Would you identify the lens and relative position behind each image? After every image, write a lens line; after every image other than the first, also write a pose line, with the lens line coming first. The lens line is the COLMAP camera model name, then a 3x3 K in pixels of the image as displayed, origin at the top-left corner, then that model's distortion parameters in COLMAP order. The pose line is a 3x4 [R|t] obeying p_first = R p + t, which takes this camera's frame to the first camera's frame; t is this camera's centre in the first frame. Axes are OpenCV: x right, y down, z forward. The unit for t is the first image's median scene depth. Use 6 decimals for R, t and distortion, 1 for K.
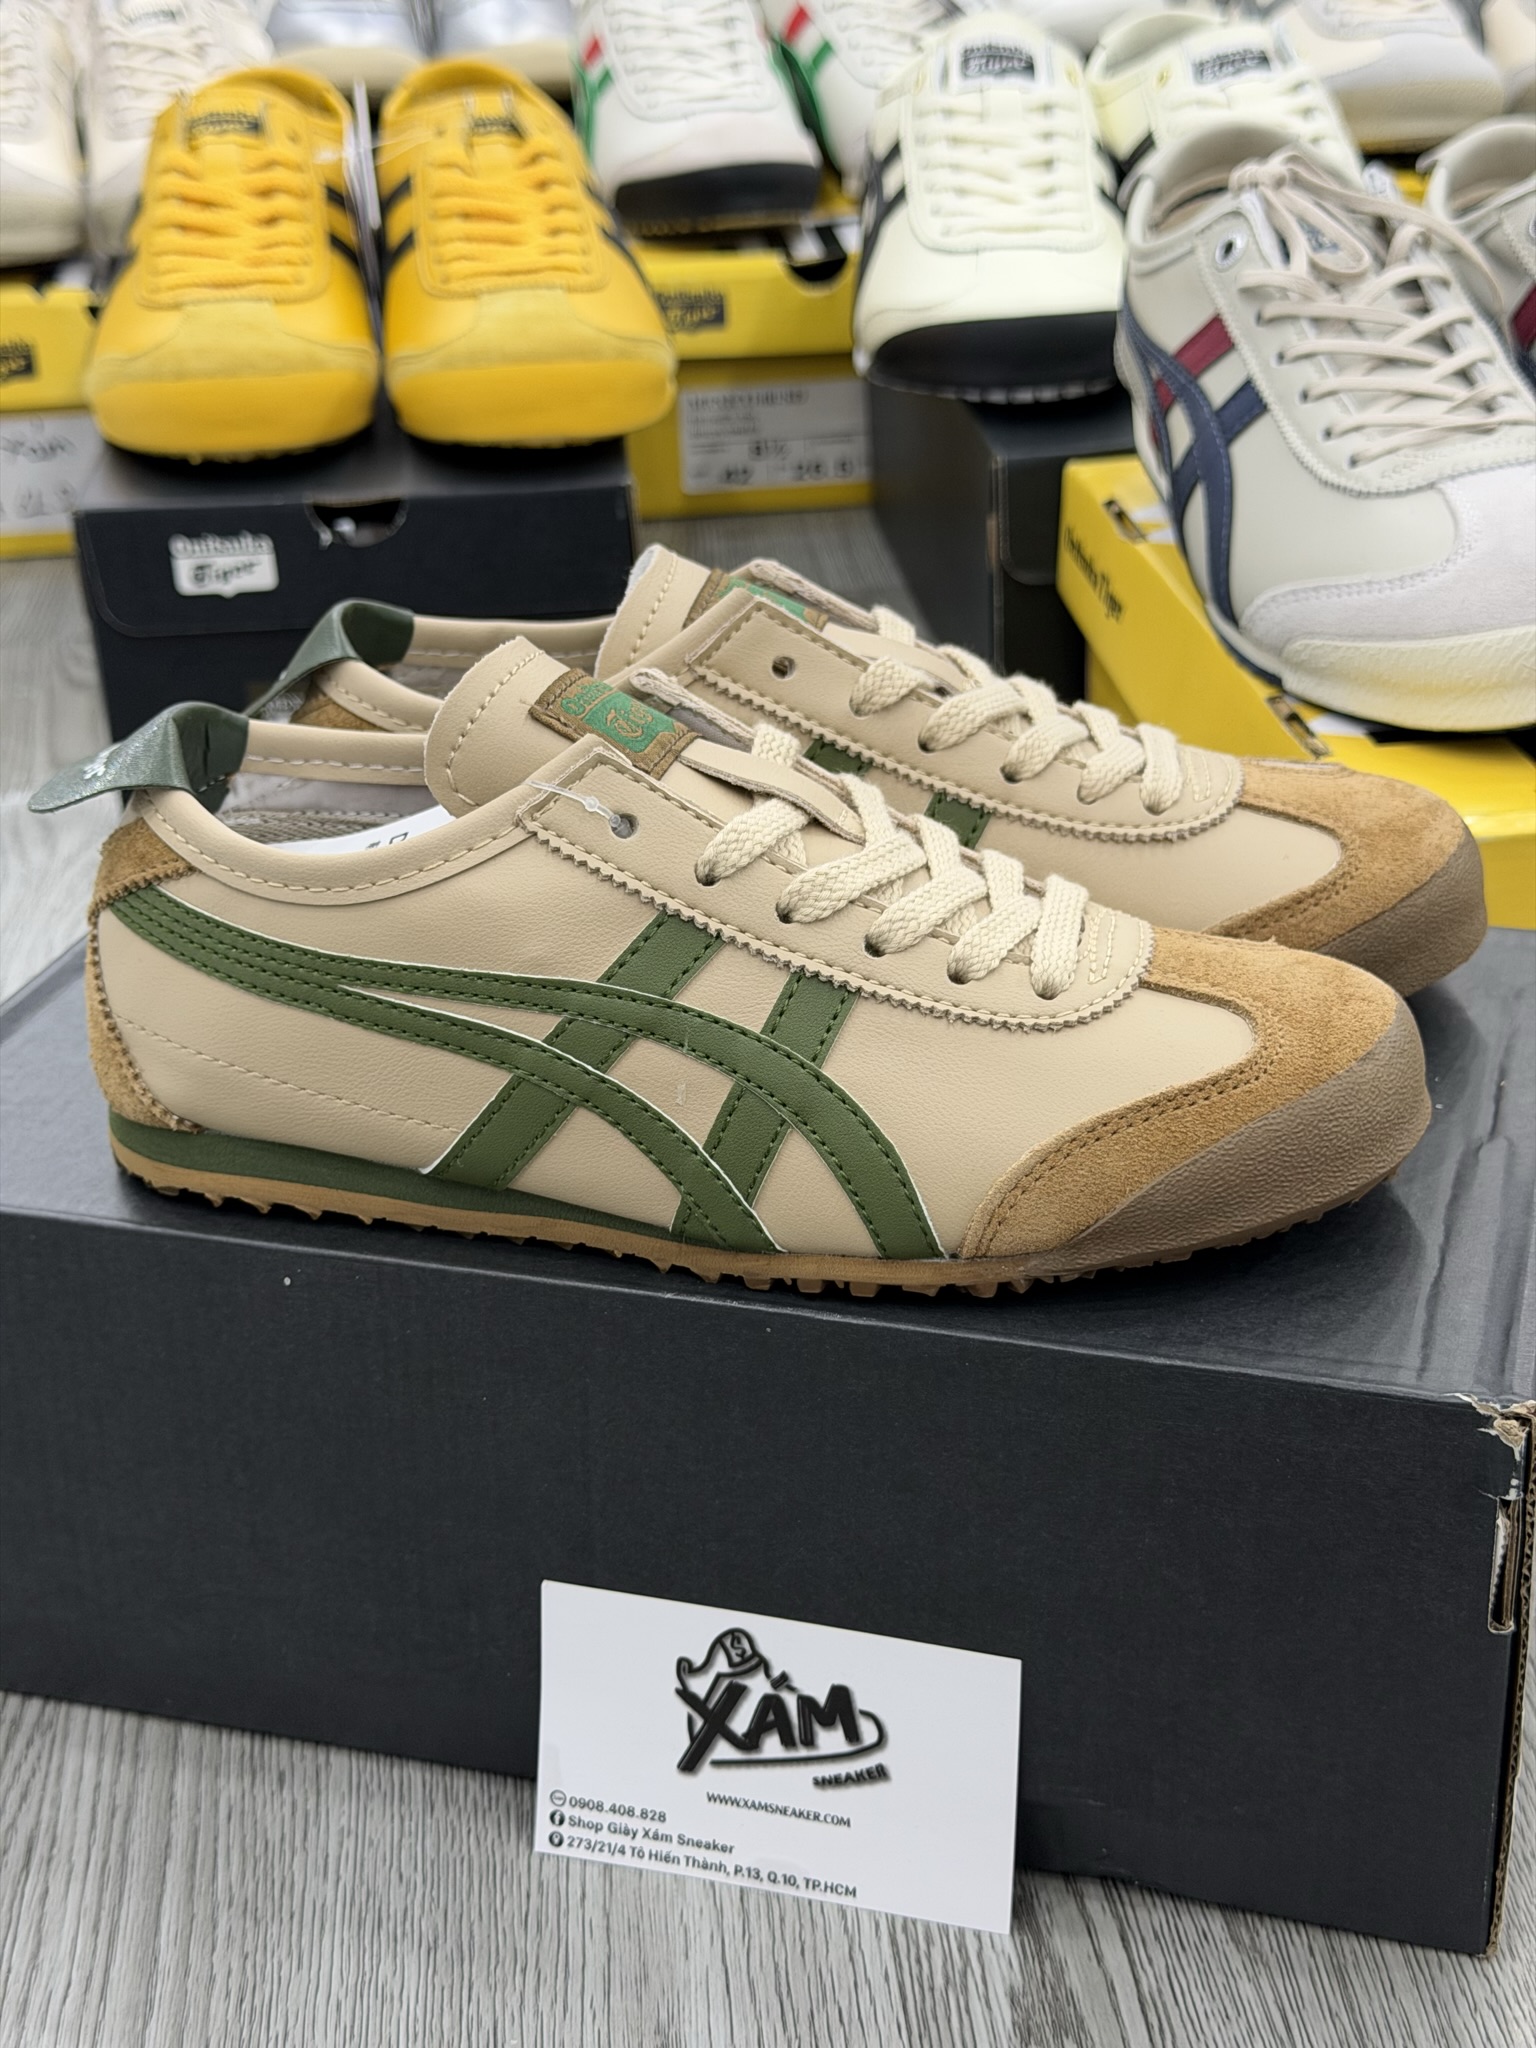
lens RADIAL K [[2882.2, 0, 772.1], [0, 2882.2, 1036.4], [0, 0, 1]] dist [0.240009, -0.685225]
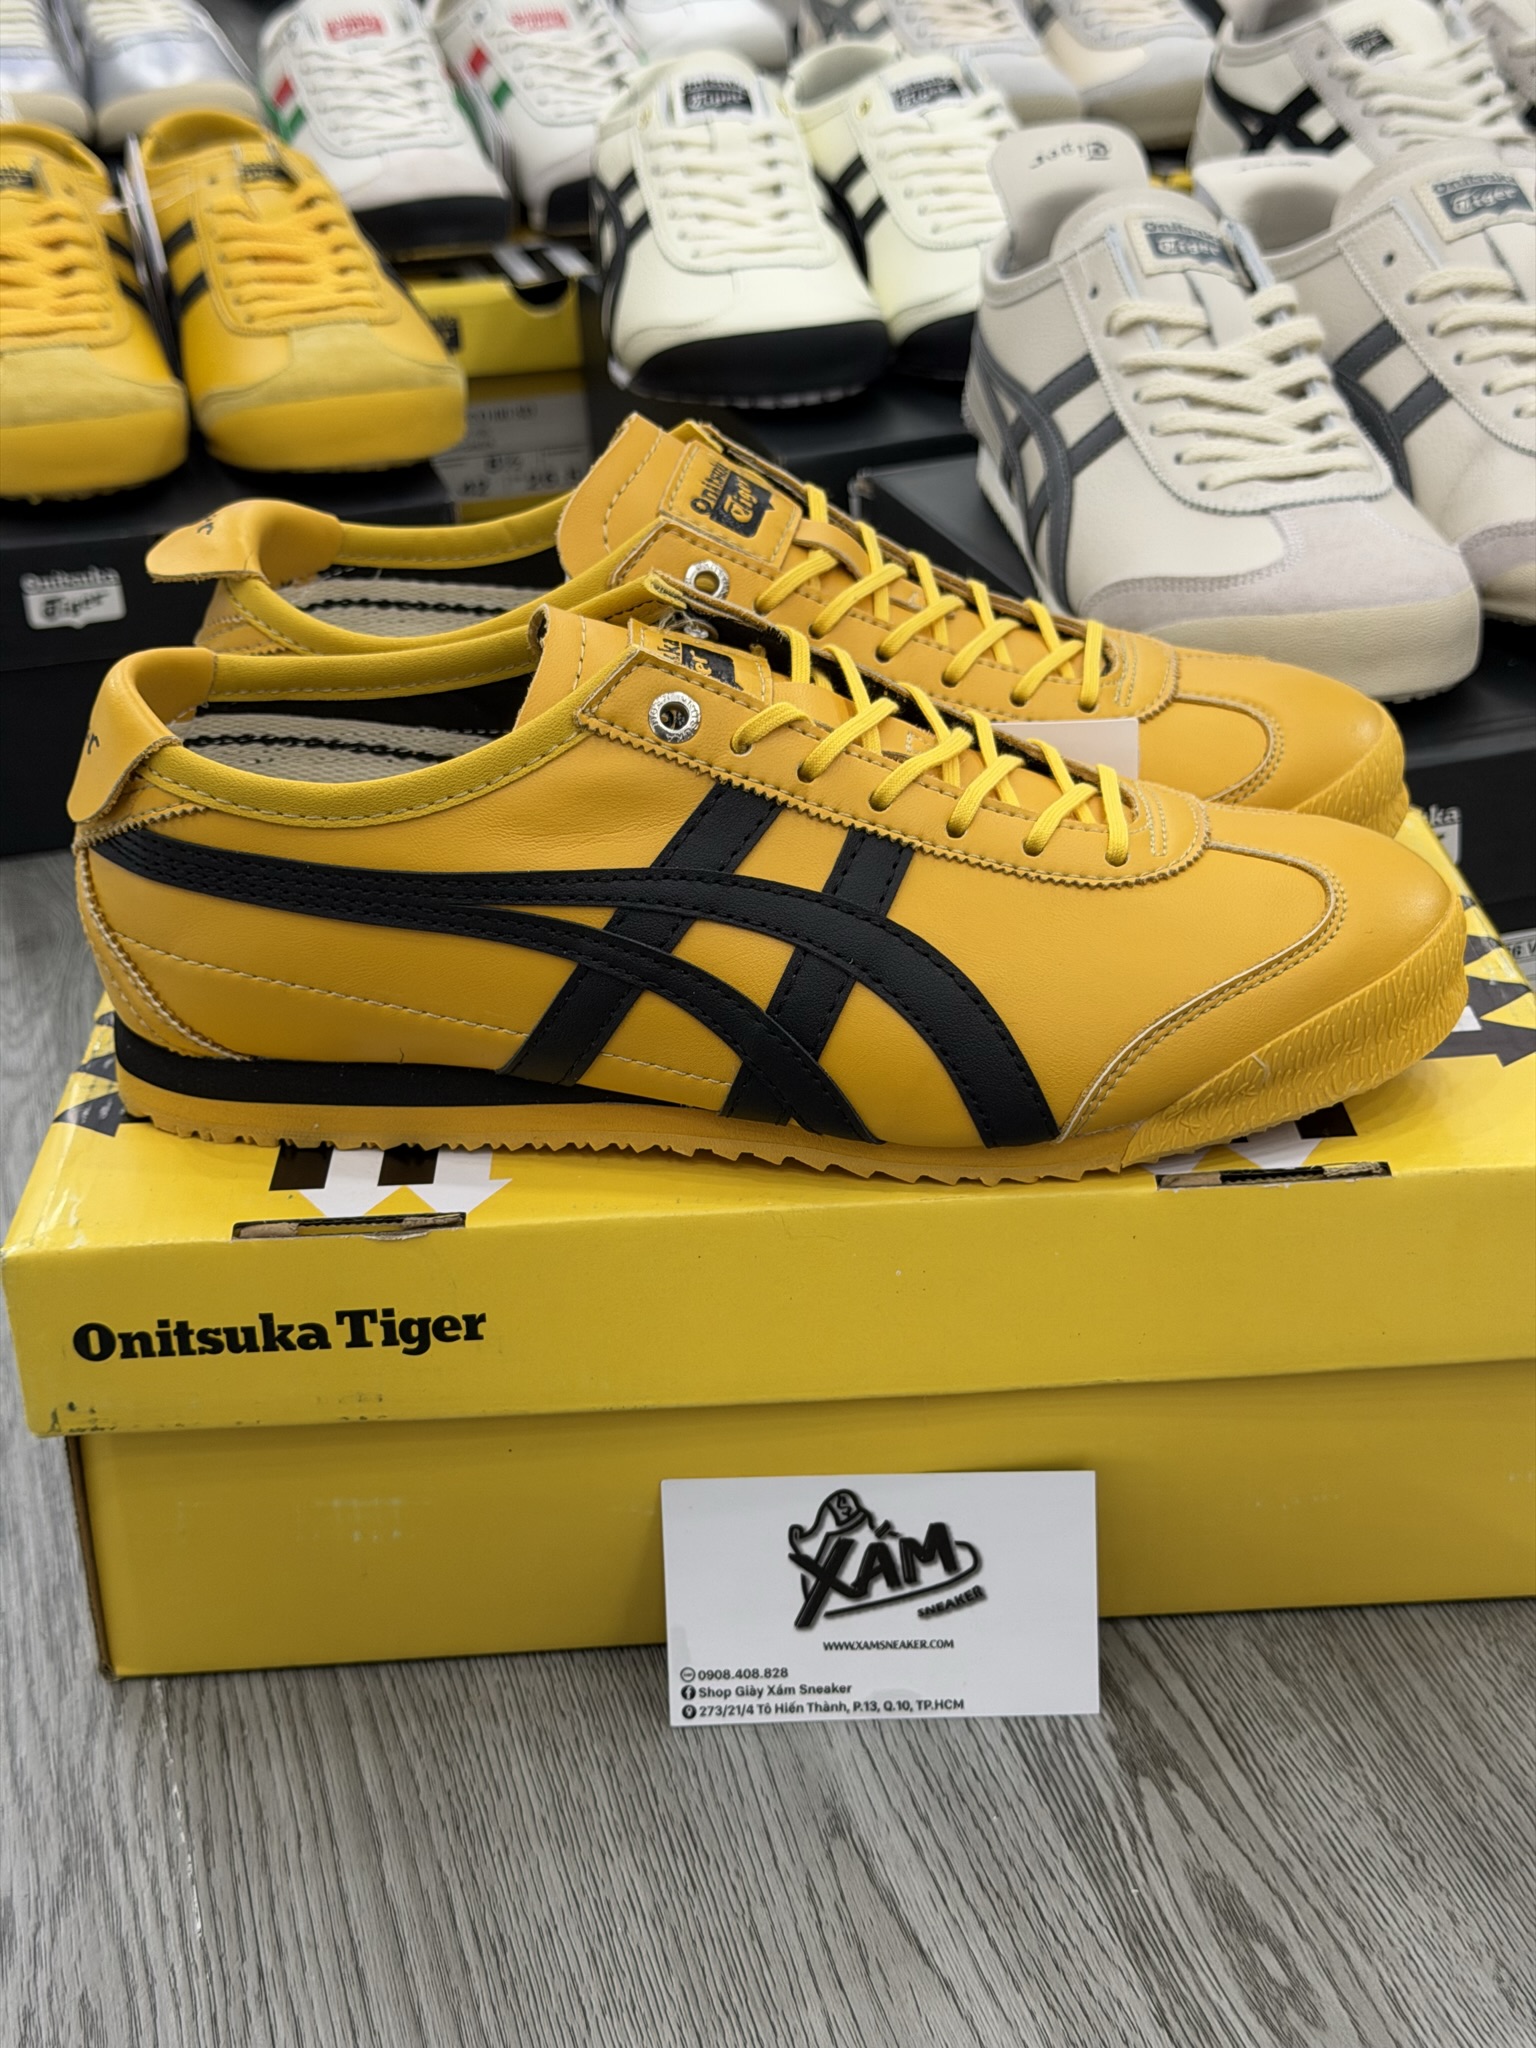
lens RADIAL K [[2867.7, 0, 765.3], [0, 2867.7, 1019.9], [0, 0, 1]] dist [0.227916, -0.616167]
pose [[0.985025, -0.081878, 0.151726, -0.139763], [0.082798, 0.996566, 0.000255, 0.015424], [-0.151226, 0.012312, 0.988422, -0.097611]]
